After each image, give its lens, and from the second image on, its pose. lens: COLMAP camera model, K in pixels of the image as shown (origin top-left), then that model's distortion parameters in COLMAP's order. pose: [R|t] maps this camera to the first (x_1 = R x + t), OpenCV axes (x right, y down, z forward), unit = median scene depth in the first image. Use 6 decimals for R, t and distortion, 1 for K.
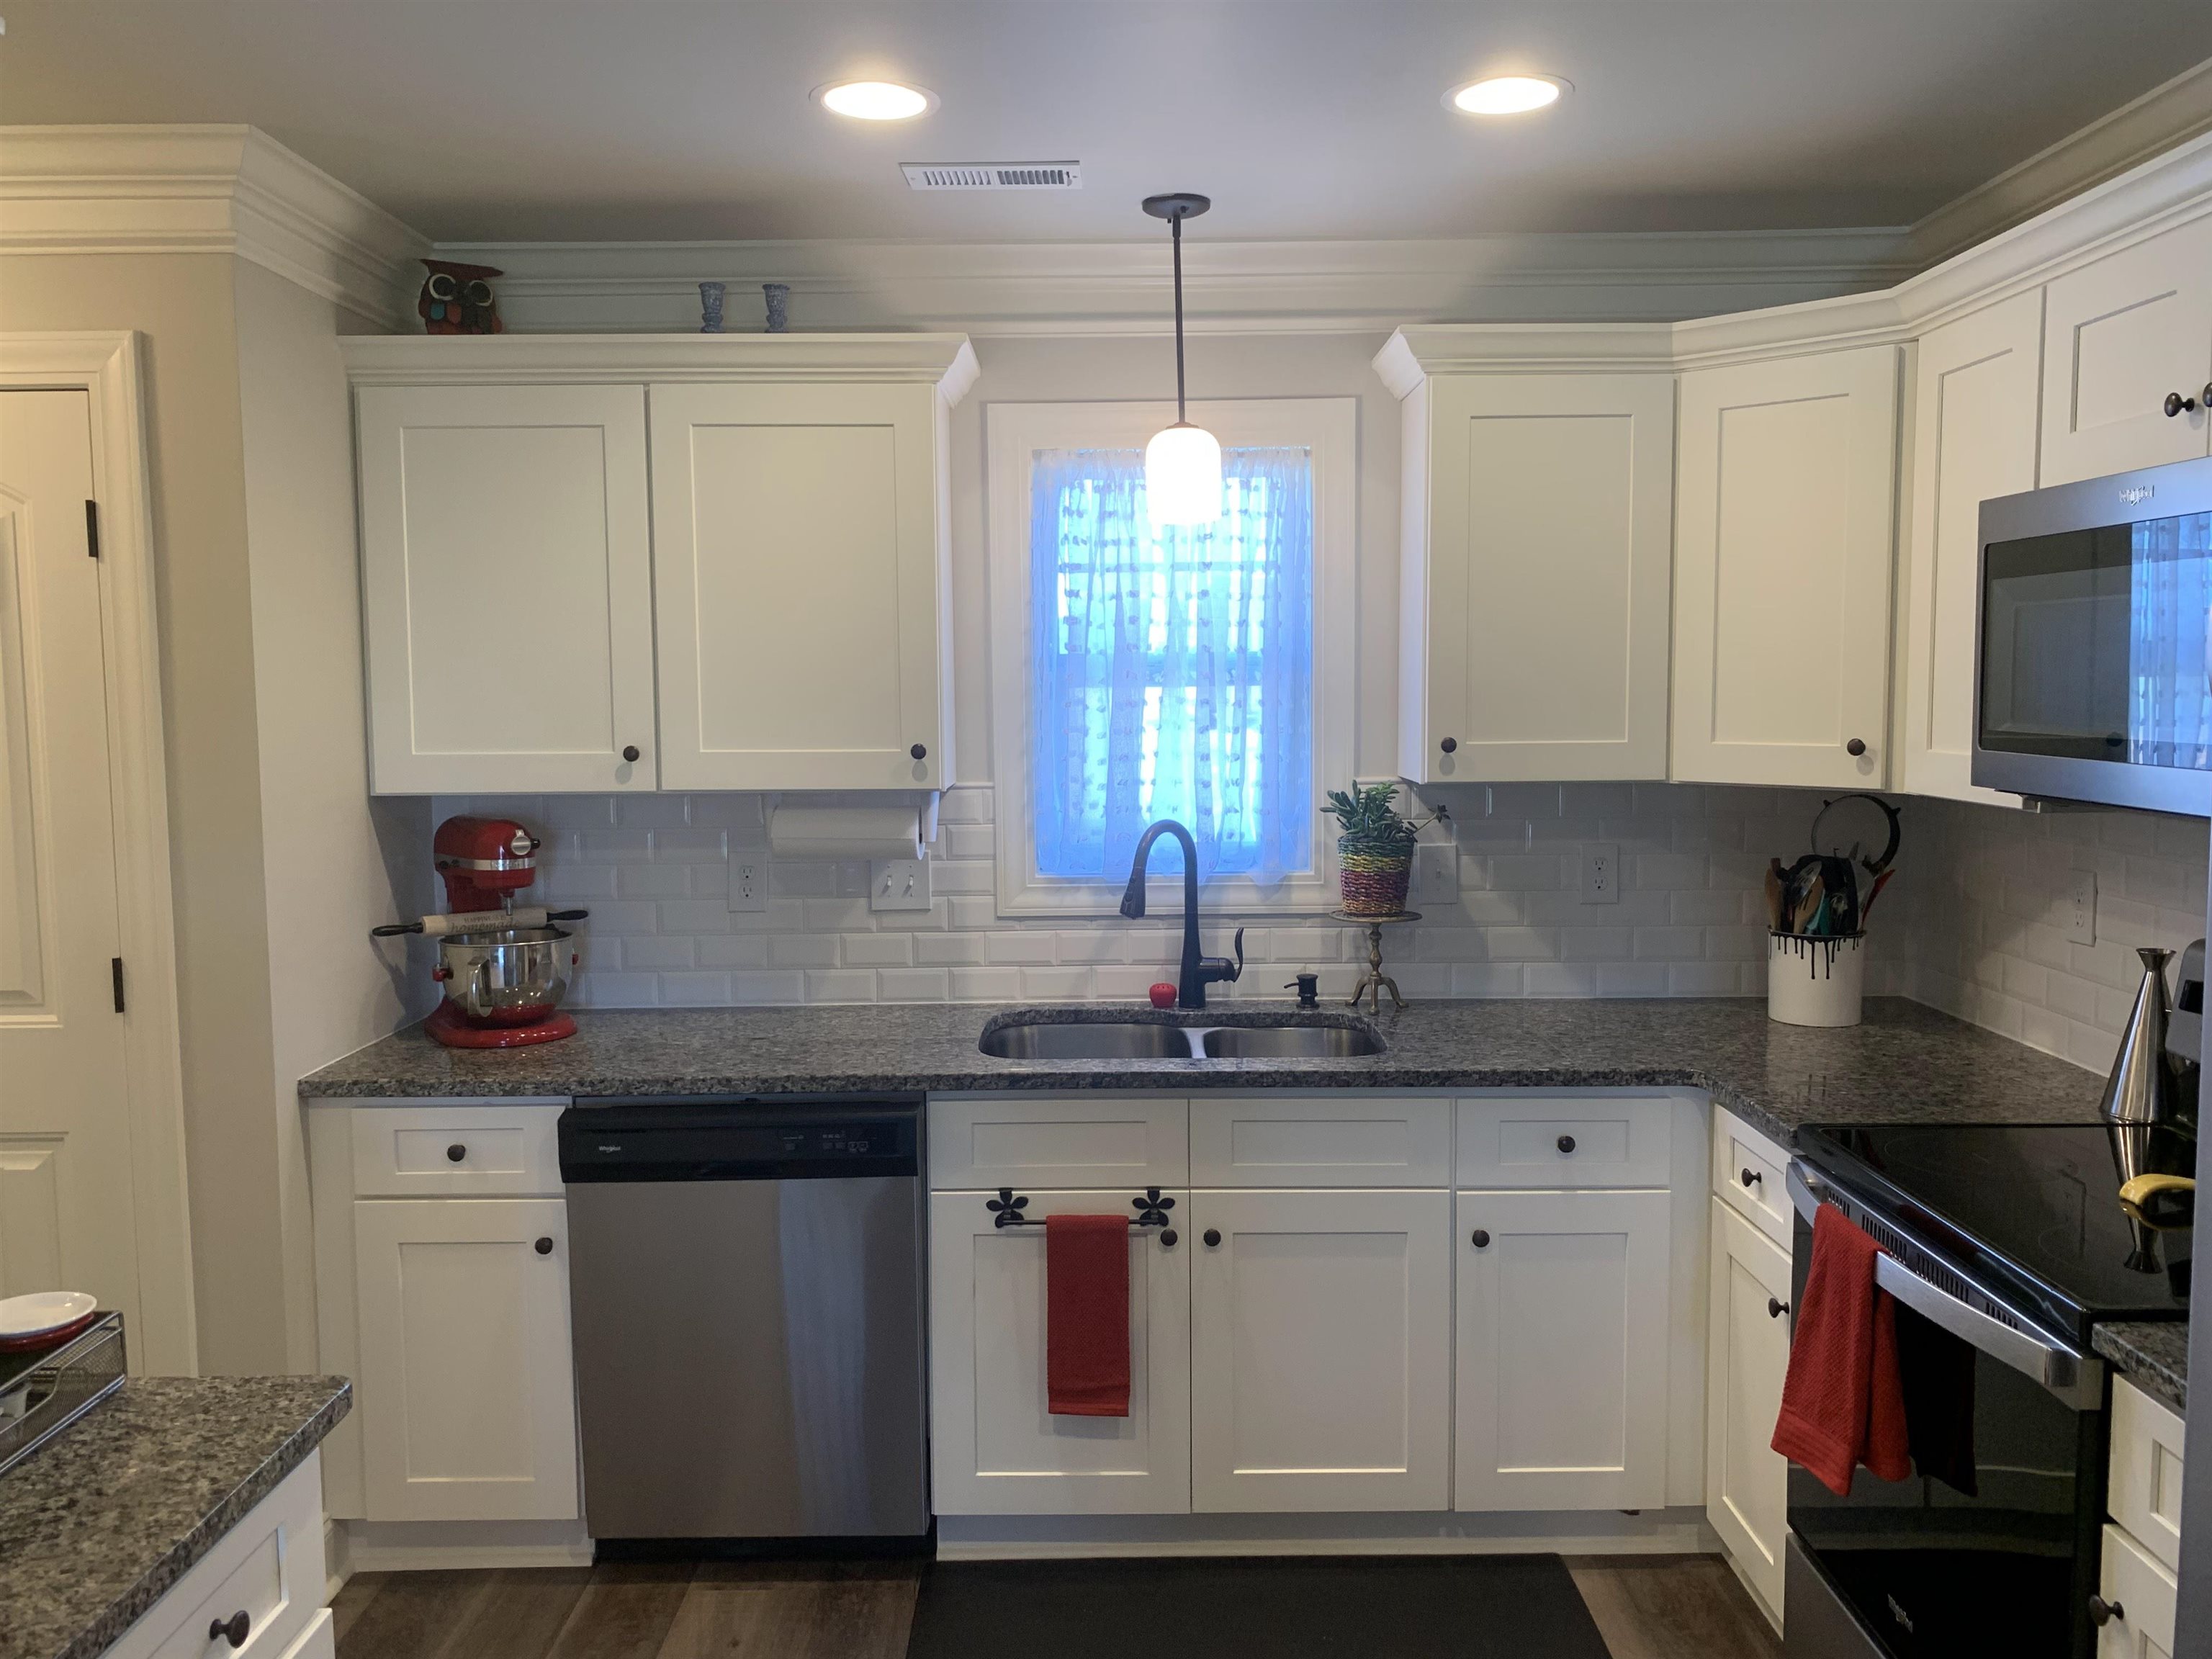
lens RADIAL K [[1706.4, 0, 1117.2], [0, 1706.4, 810.2], [0, 0, 1]] dist [0.045159, -0.072196]
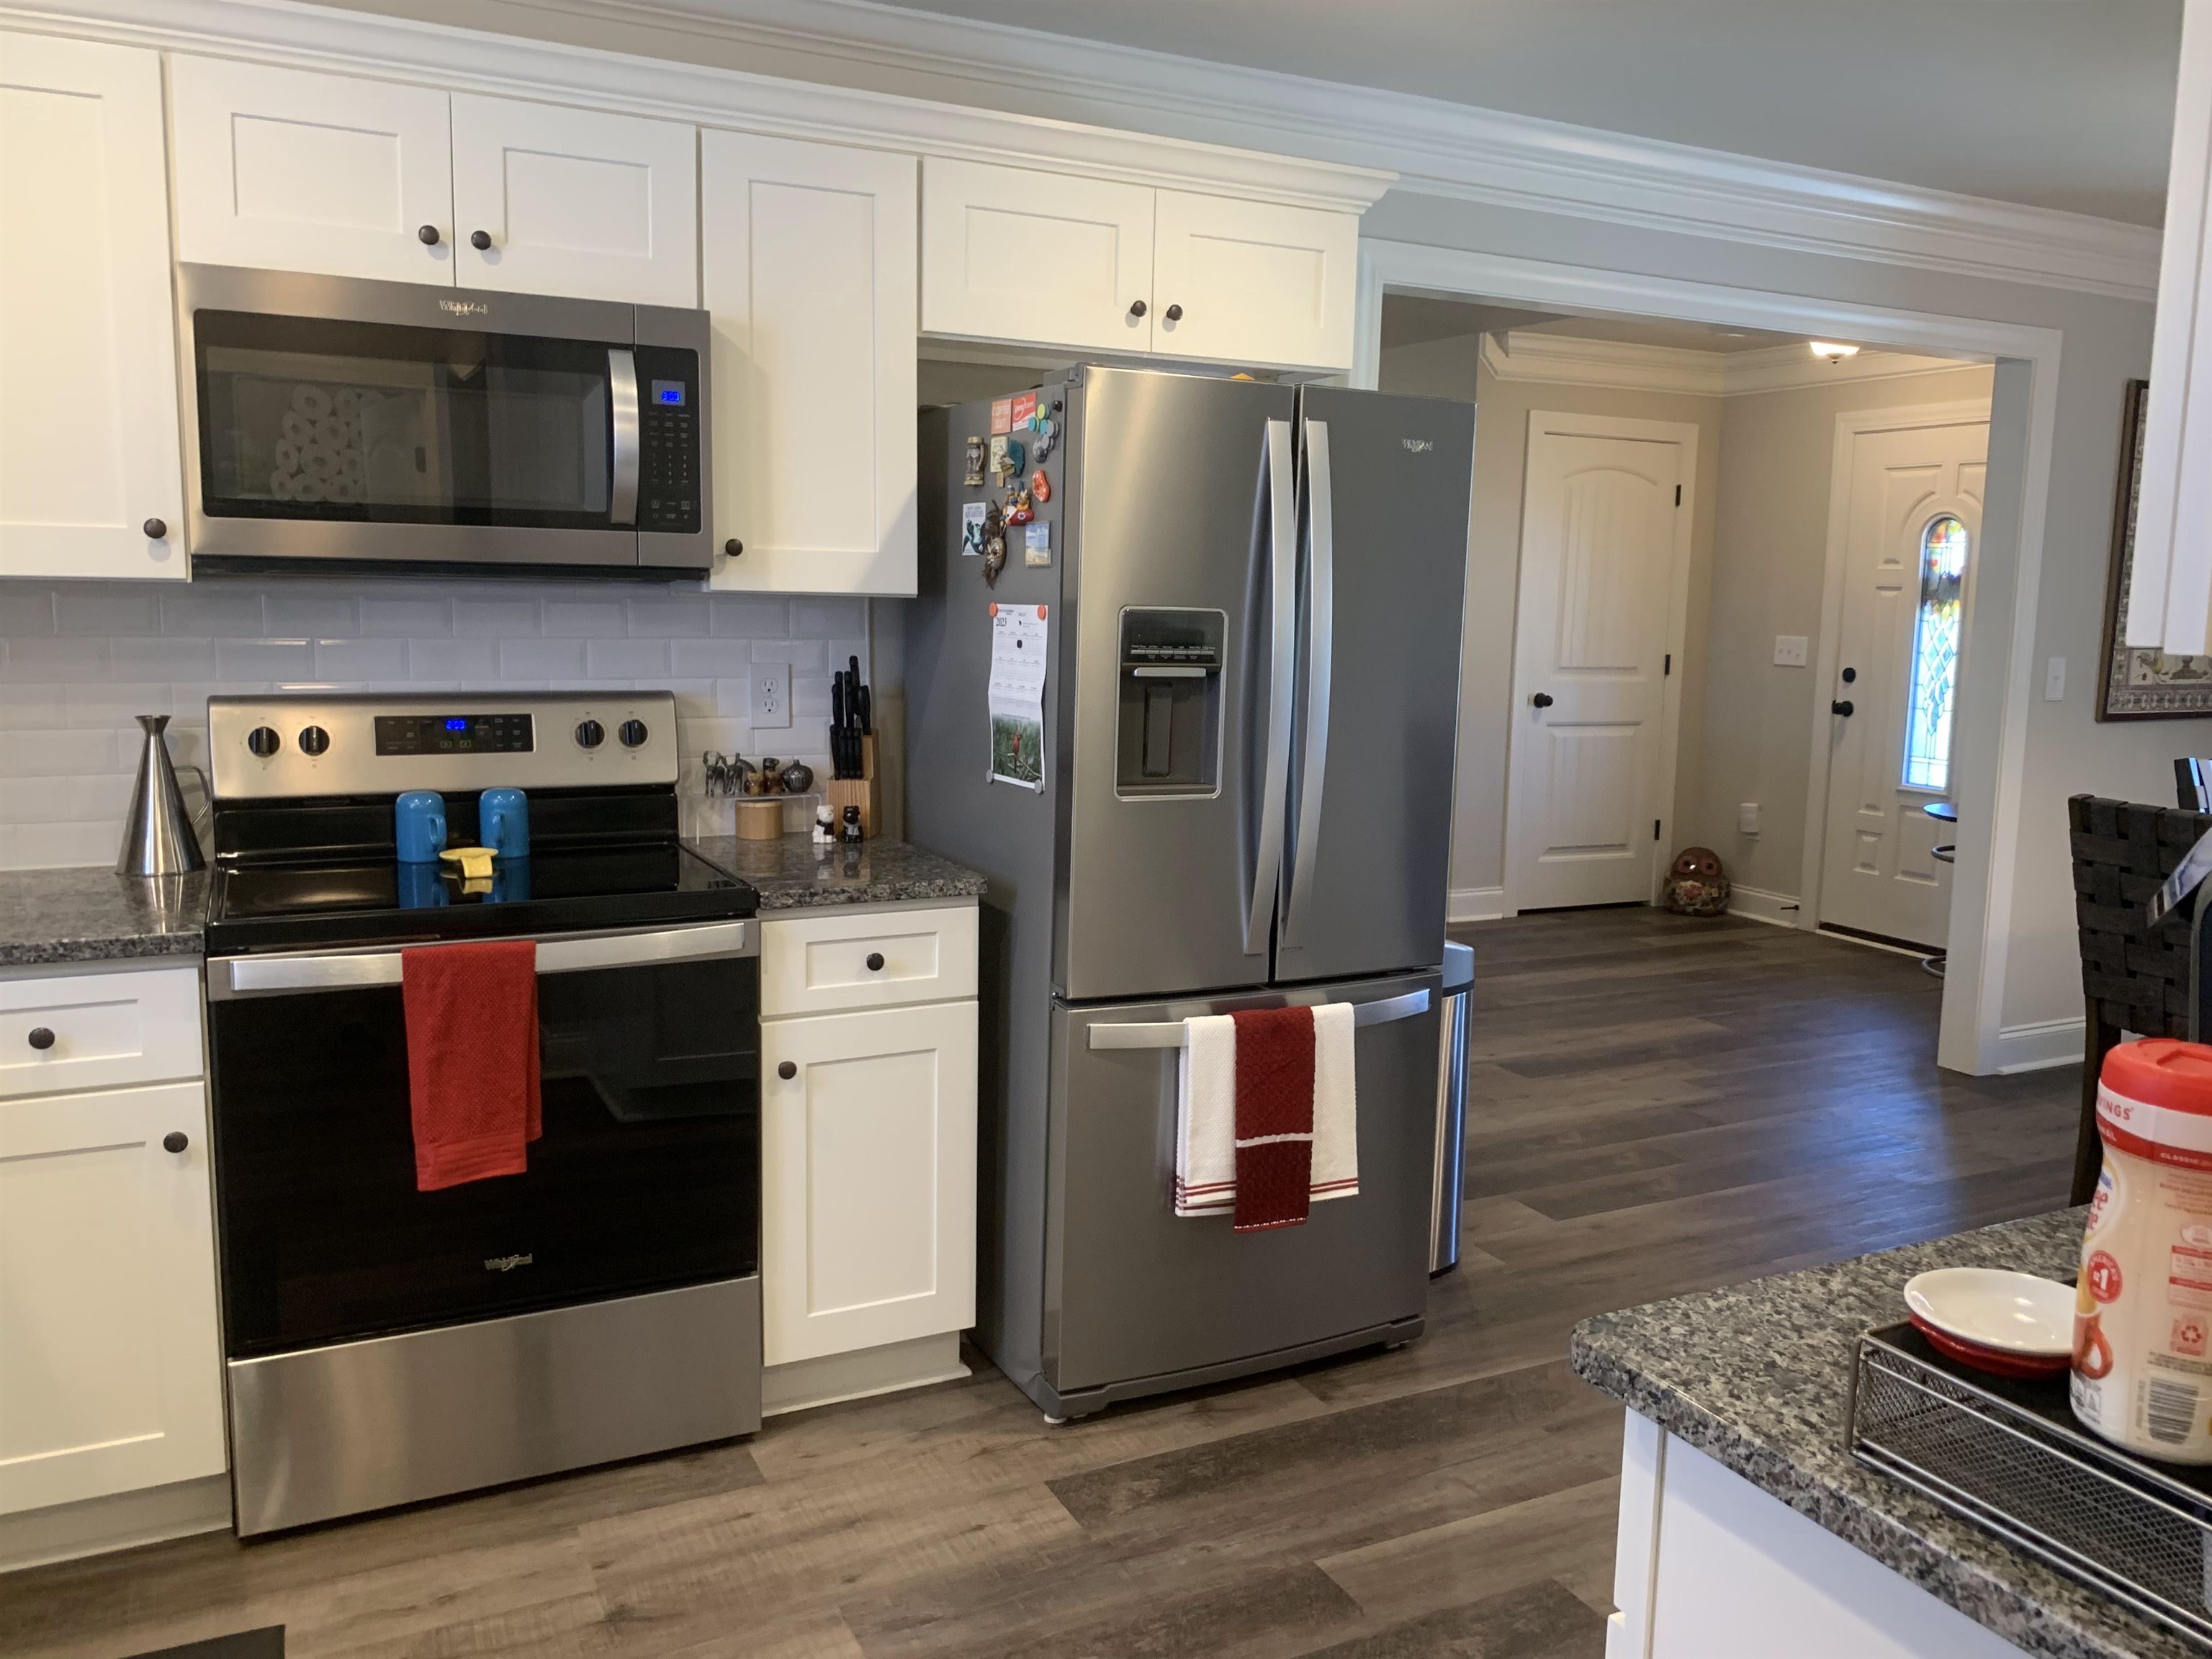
lens RADIAL K [[1706.4, 0, 1138.0], [0, 1706.4, 812.1], [0, 0, 1]] dist [0.045159, -0.072196]
pose [[-0.457308, -0.117907, 0.881458, -0.536382], [0.052785, 0.985826, 0.159253, 0.002576], [-0.887741, 0.119355, -0.444602, 0.809929]]
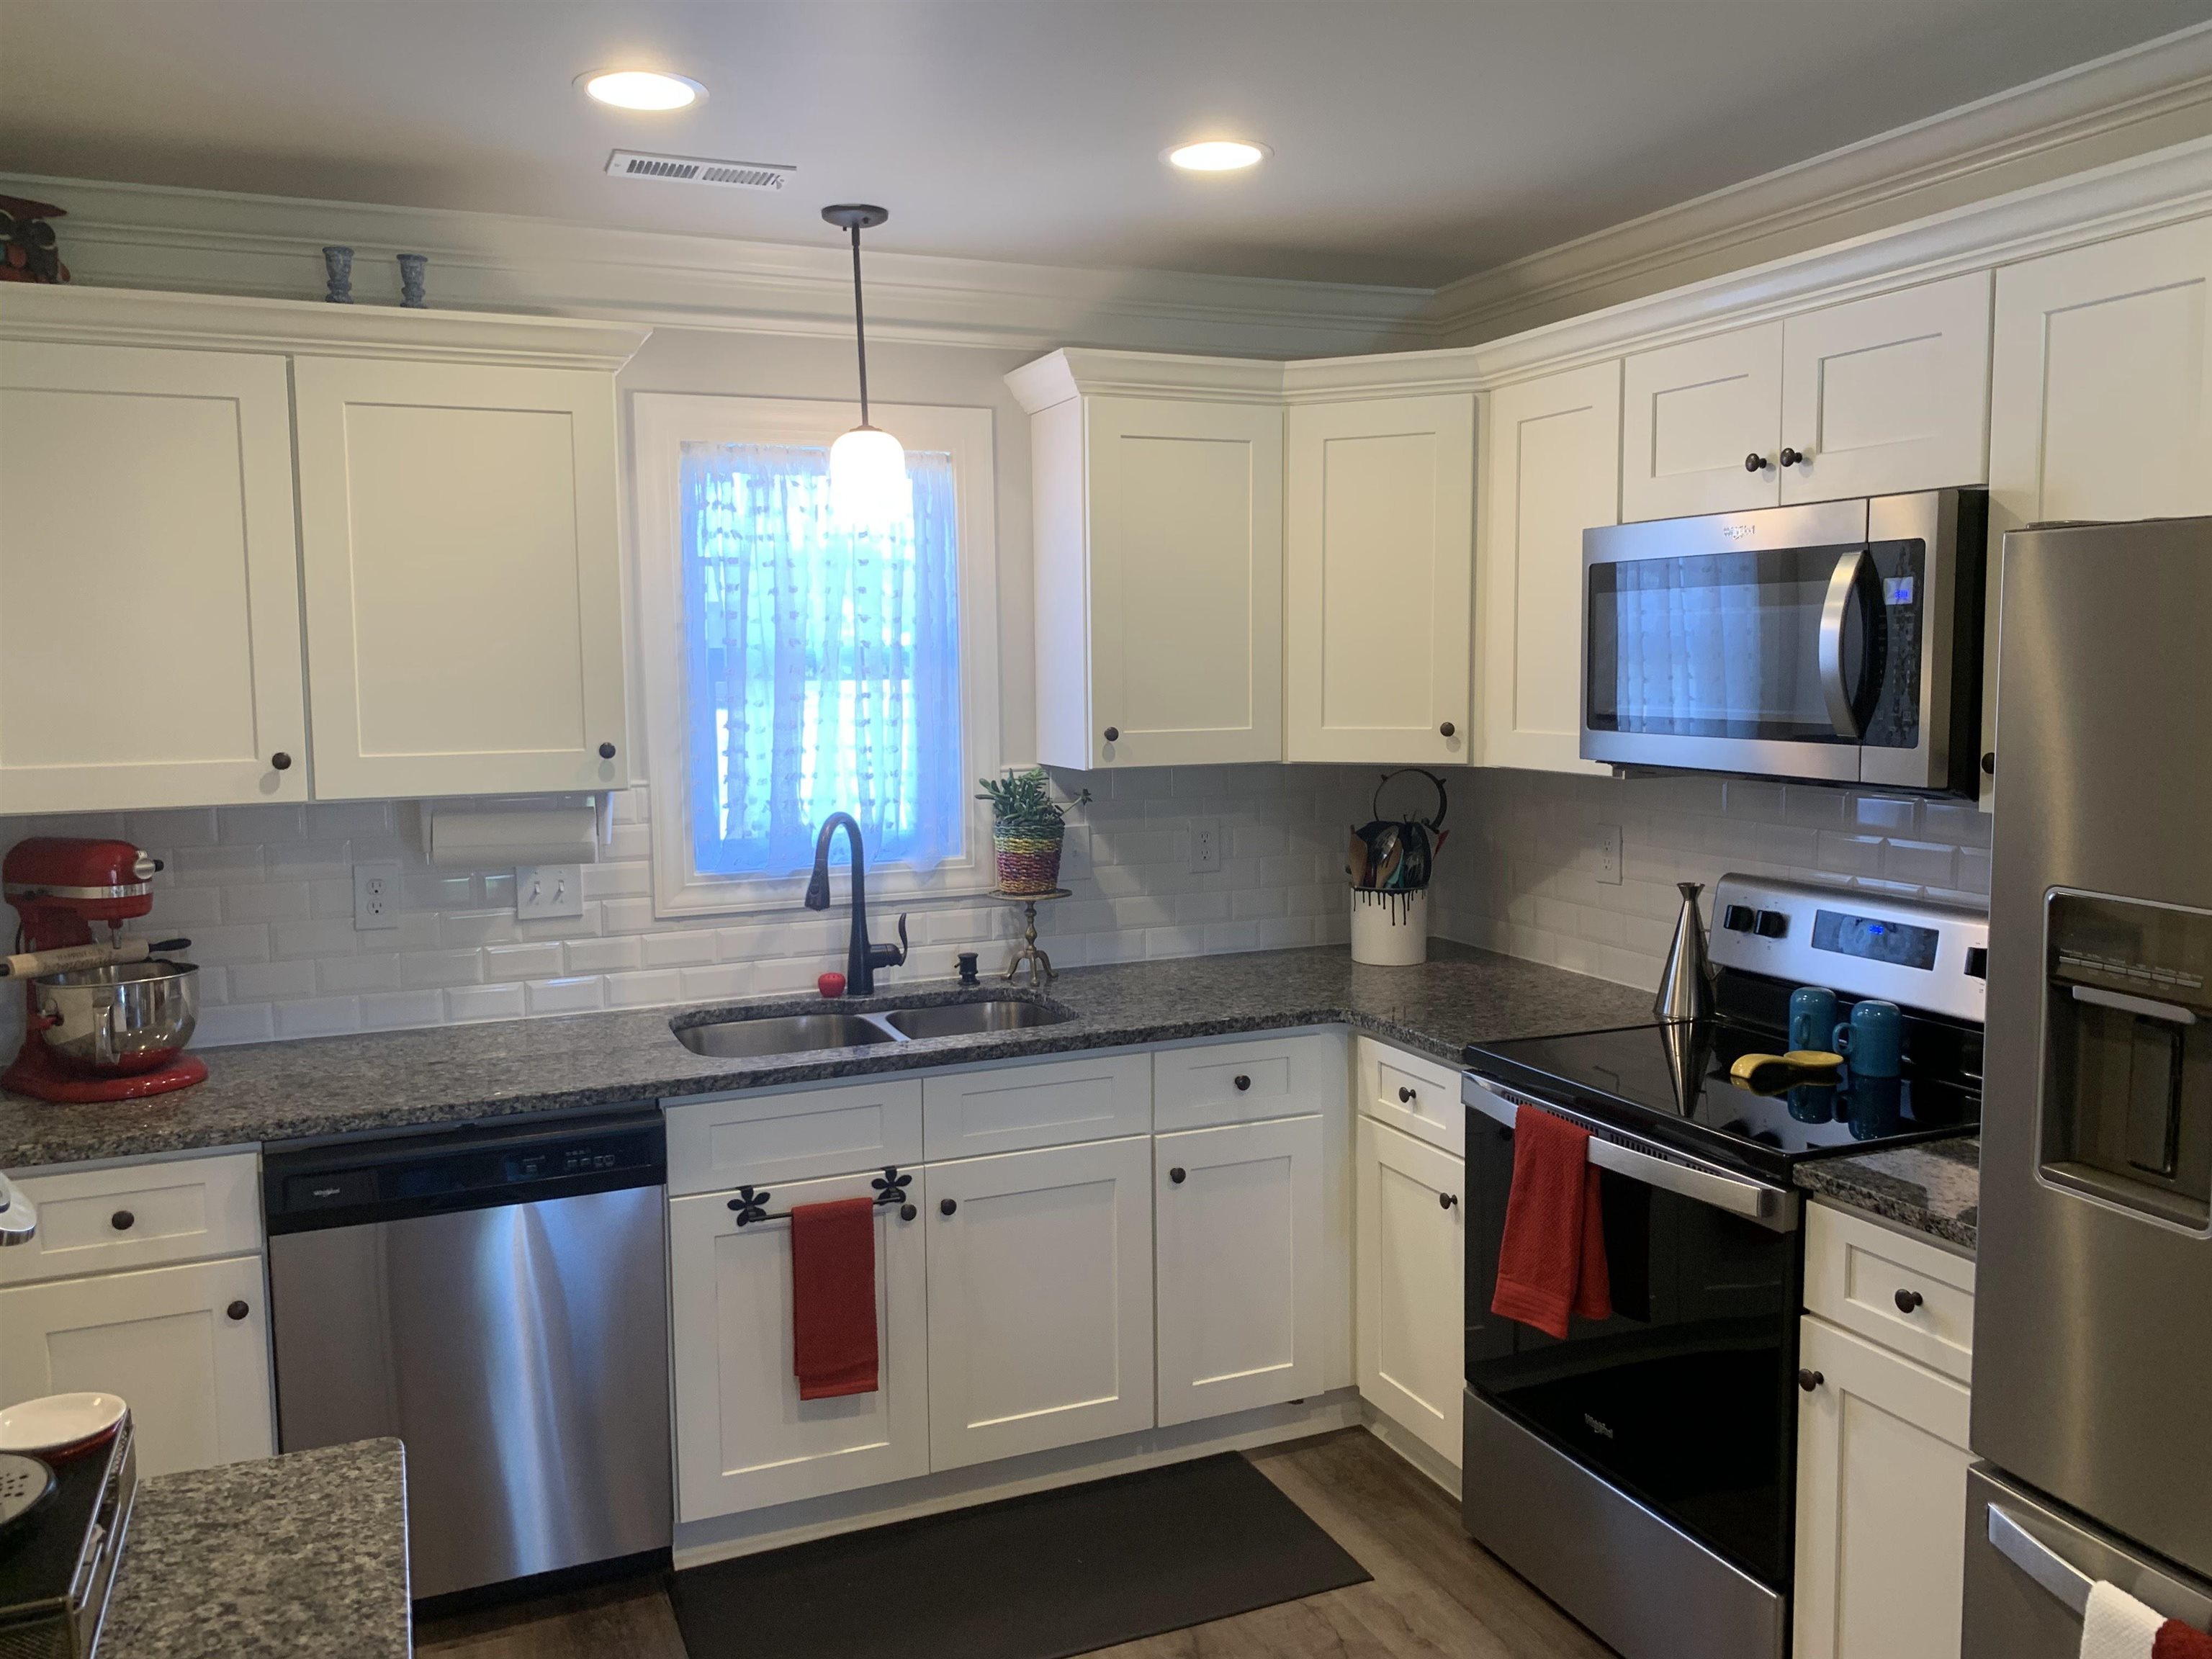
lens RADIAL K [[1706.4, 0, 1104.6], [0, 1706.4, 800.6], [0, 0, 1]] dist [0.045159, -0.072196]
pose [[0.921795, -0.035067, 0.386088, -0.247171], [0.033866, 0.999377, 0.009915, -0.006653], [-0.386195, 0.003936, 0.922409, -0.006575]]
